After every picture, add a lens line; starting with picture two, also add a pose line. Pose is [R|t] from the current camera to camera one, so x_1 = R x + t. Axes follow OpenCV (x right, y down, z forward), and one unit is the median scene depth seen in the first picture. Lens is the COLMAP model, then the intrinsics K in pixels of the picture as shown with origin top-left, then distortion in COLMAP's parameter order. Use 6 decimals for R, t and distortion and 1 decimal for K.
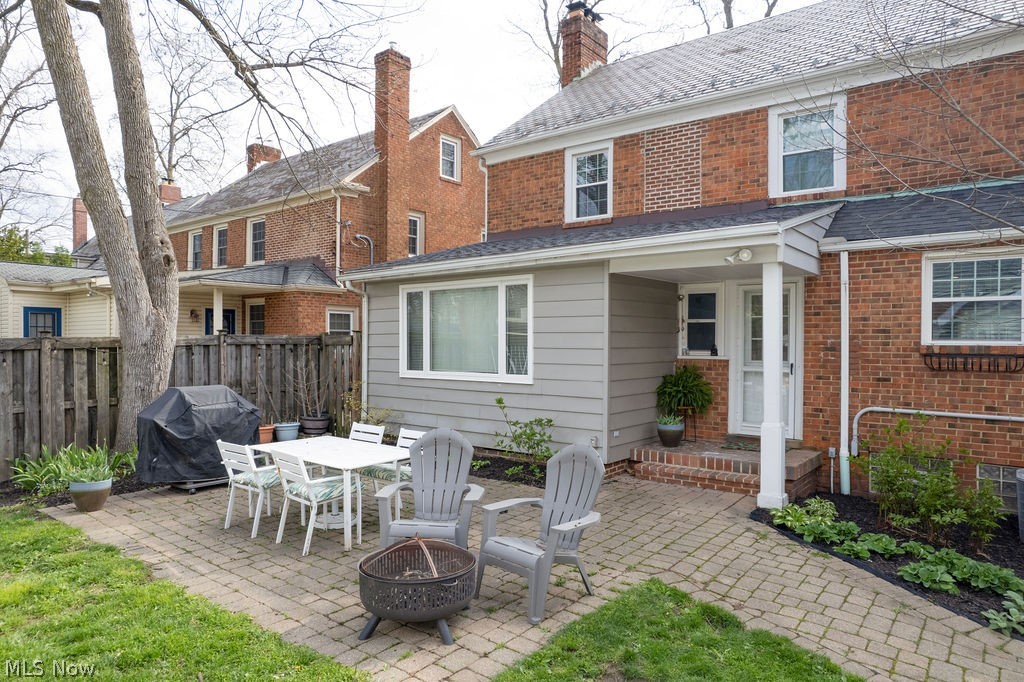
lens RADIAL K [[658.9, 0, 512.0], [0, 658.9, 341.0], [0, 0, 1]] dist [-0.064621, 0.062209]
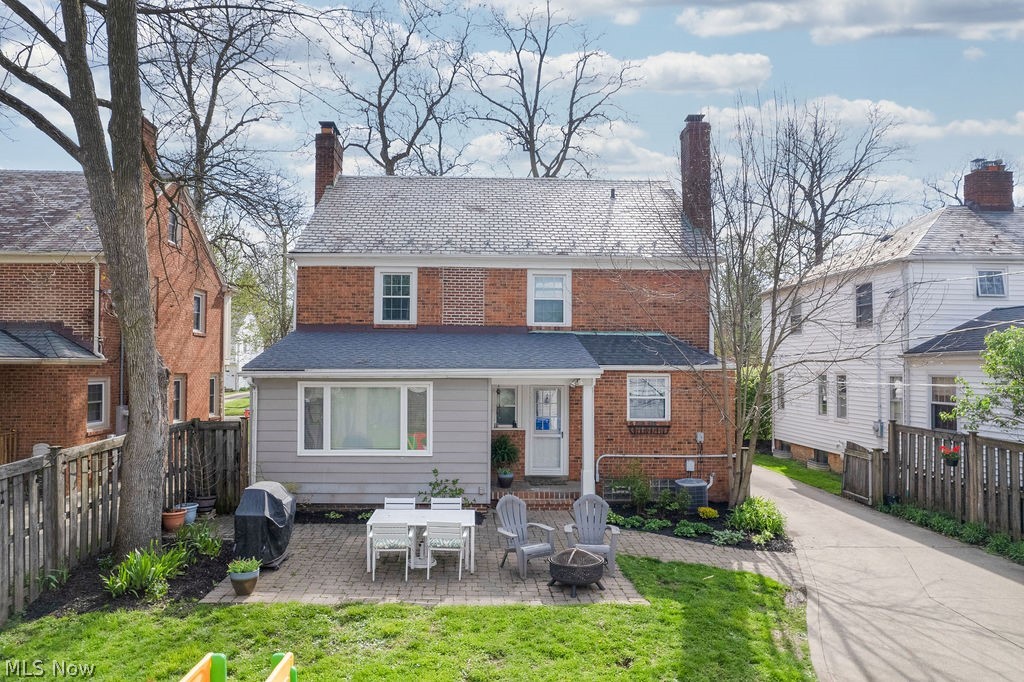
lens RADIAL K [[641.7, 0, 516.9], [0, 641.7, 350.7], [0, 0, 1]] dist [-0.024221, 0.002681]
pose [[0.764060, 0.019407, 0.644854, -0.654042], [-0.003743, 0.999664, -0.025651, -0.116521], [-0.645135, 0.017185, 0.763876, -0.197969]]
